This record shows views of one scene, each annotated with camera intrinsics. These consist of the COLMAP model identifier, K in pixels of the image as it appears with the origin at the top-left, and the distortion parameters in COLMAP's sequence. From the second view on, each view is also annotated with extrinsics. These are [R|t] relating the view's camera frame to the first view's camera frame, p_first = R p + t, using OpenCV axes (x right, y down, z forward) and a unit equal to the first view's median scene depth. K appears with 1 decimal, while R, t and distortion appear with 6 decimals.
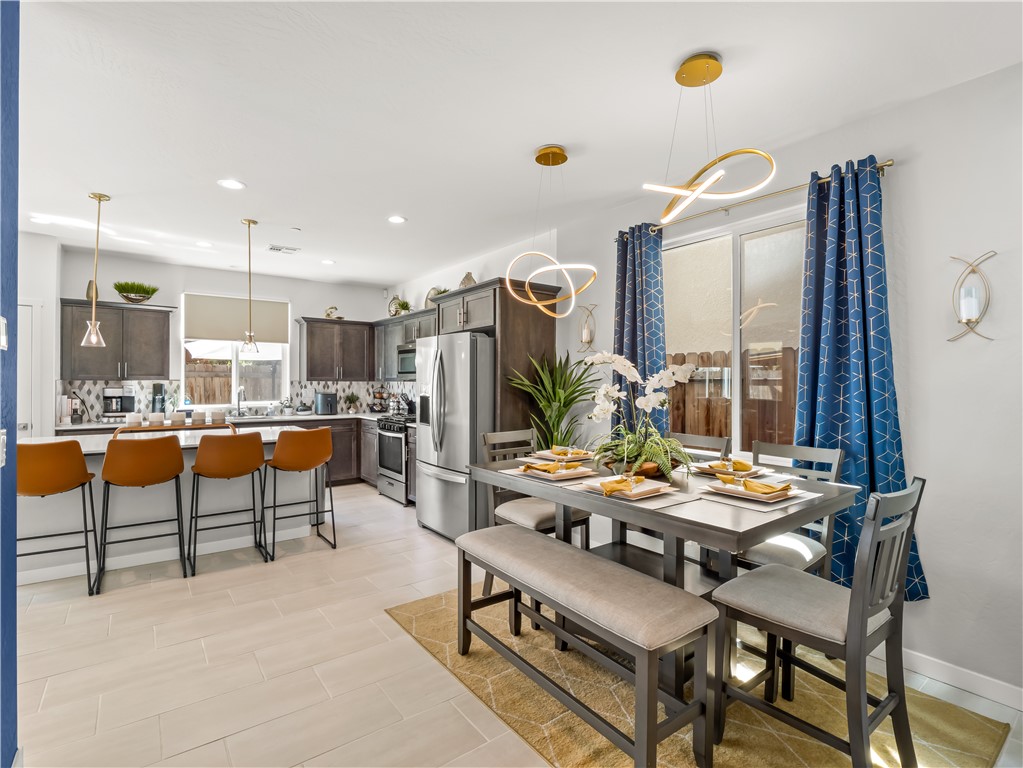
lens RADIAL K [[492.6, 0, 508.6], [0, 492.6, 384.4], [0, 0, 1]] dist [-0.012044, -0.004203]
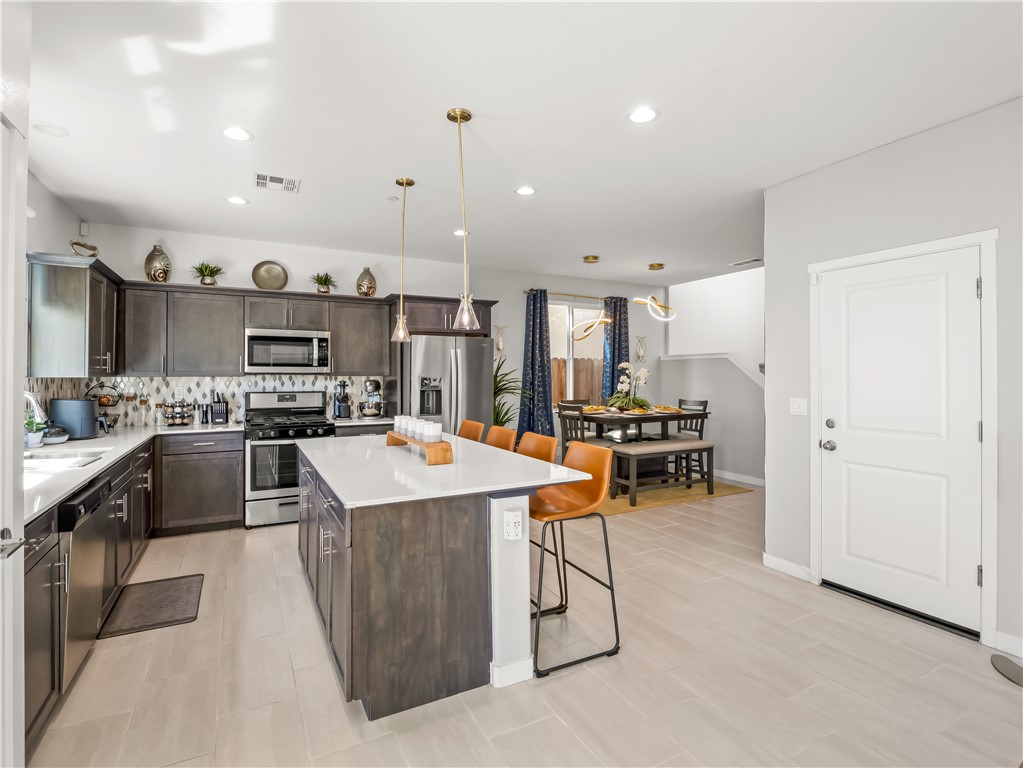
lens RADIAL K [[492.6, 0, 508.7], [0, 492.6, 370.7], [0, 0, 1]] dist [-0.012044, -0.004203]
pose [[0.154475, 0.002590, 0.987993, -0.969799], [0.007800, 0.999962, -0.003841, -0.009136], [-0.987966, 0.008299, 0.154449, 0.523157]]
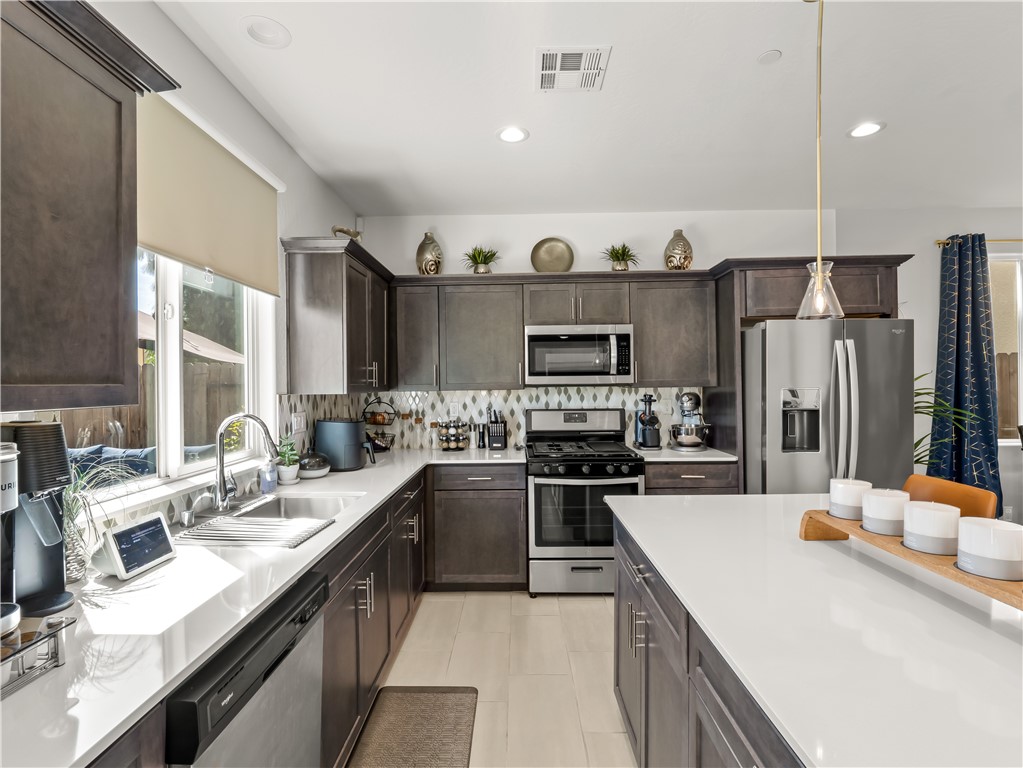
lens RADIAL K [[492.6, 0, 508.7], [0, 492.6, 387.5], [0, 0, 1]] dist [-0.012044, -0.004203]
pose [[0.619770, -0.018288, 0.784570, -0.734437], [0.020969, 0.999757, 0.006739, -0.013330], [-0.784503, 0.012275, 0.620003, 0.711811]]
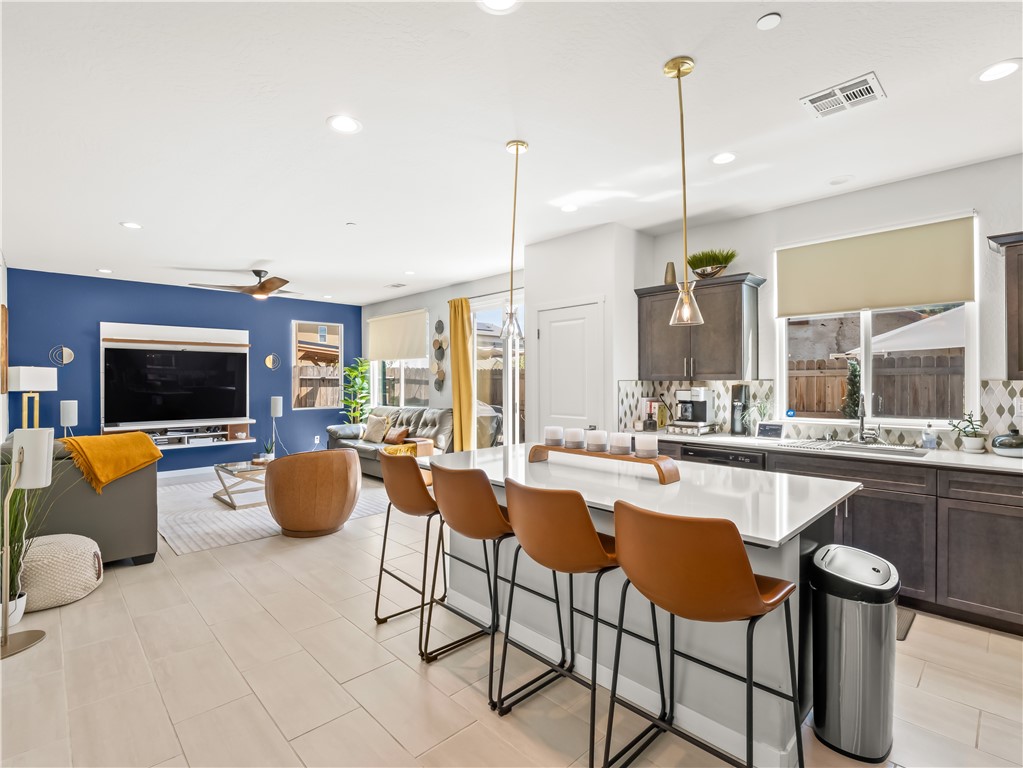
lens RADIAL K [[492.6, 0, 516.2], [0, 492.6, 382.0], [0, 0, 1]] dist [-0.012044, -0.004203]
pose [[0.117431, -0.000295, -0.993081, -0.037500], [-0.002980, 0.999995, -0.000649, -0.004159], [0.993077, 0.003036, 0.117429, 0.578870]]
